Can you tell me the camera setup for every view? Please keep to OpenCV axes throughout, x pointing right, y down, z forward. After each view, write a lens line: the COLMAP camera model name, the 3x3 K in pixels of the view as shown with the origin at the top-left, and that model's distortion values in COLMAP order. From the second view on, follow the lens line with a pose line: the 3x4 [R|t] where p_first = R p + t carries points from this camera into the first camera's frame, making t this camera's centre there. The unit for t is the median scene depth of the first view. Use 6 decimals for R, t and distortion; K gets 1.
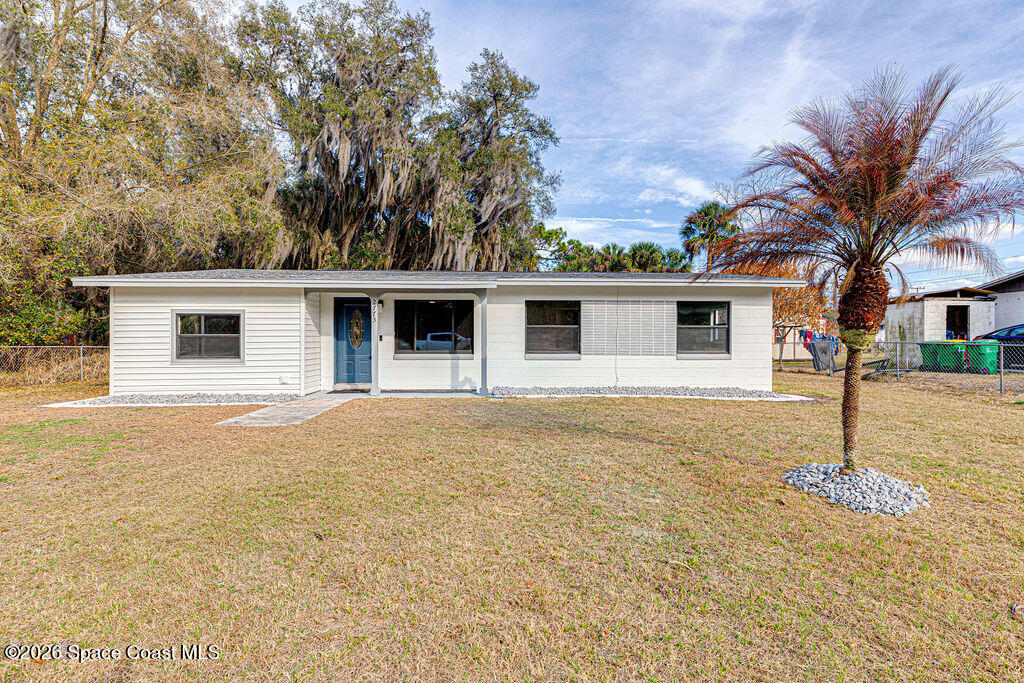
lens RADIAL K [[515.3, 0, 512.0], [0, 515.3, 341.5], [0, 0, 1]] dist [0.000347, -0.000009]
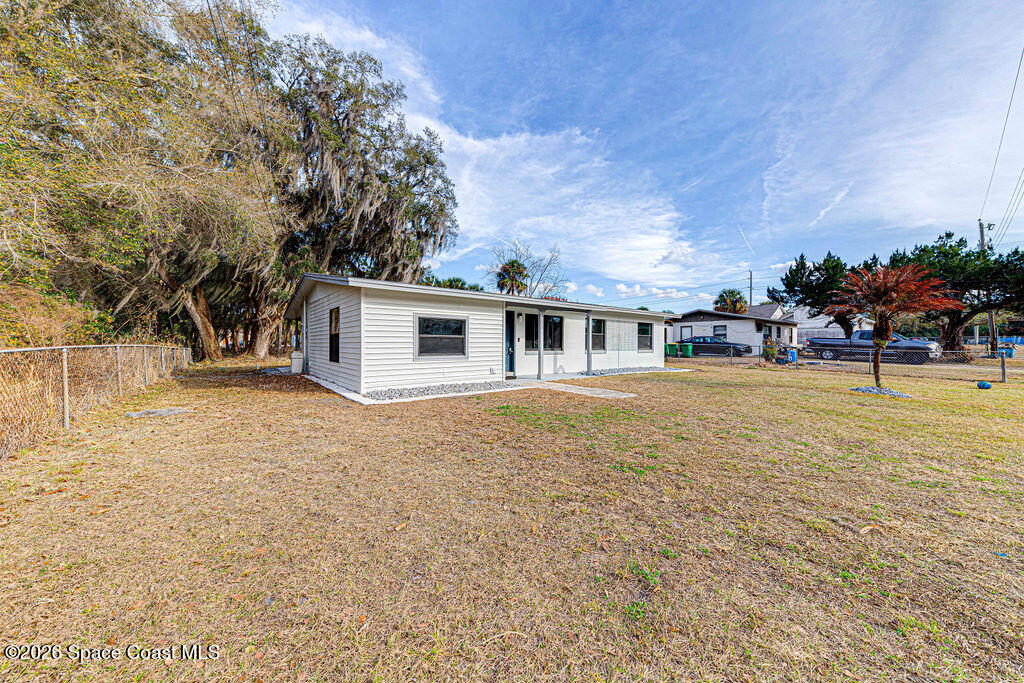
lens RADIAL K [[354.0, 0, 512.0], [0, 354.0, 341.5], [0, 0, 1]] dist [0.000489, 0.000000]
pose [[0.815001, 0.009065, 0.579389, -0.828215], [-0.010490, 0.999945, -0.000889, -0.000274], [-0.579365, -0.005353, 0.815051, 0.203244]]
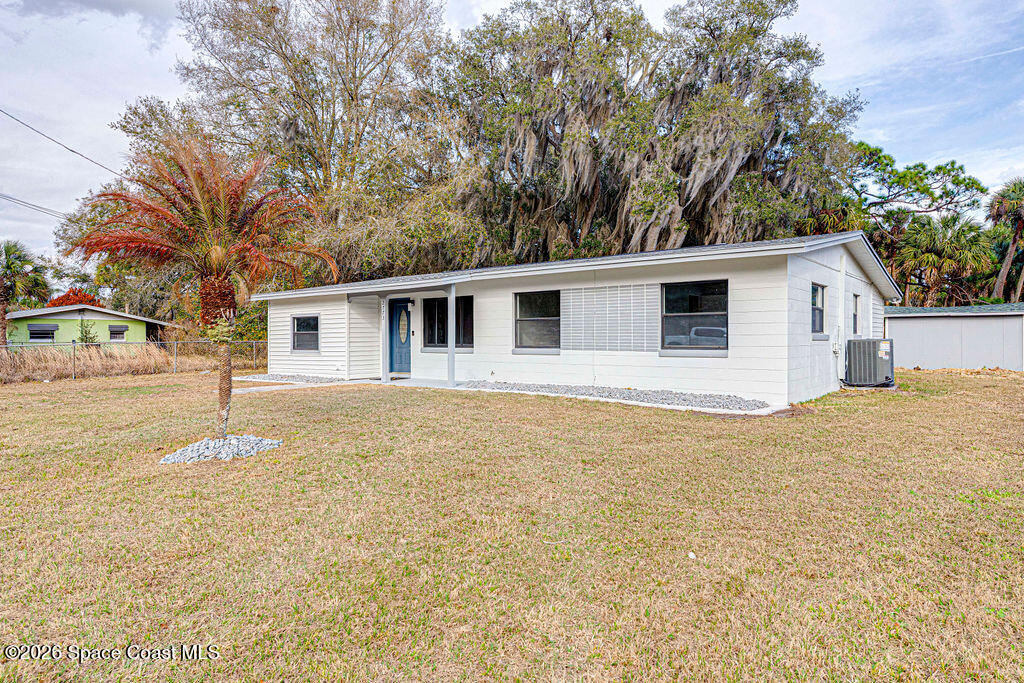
lens RADIAL K [[617.8, 0, 512.0], [0, 617.8, 341.5], [0, 0, 1]] dist [0.003921, 0.001263]
pose [[0.745375, -0.000368, -0.666646, 0.800624], [0.005812, 0.999965, 0.005947, 0.004653], [0.666620, -0.008308, 0.745351, 0.131673]]
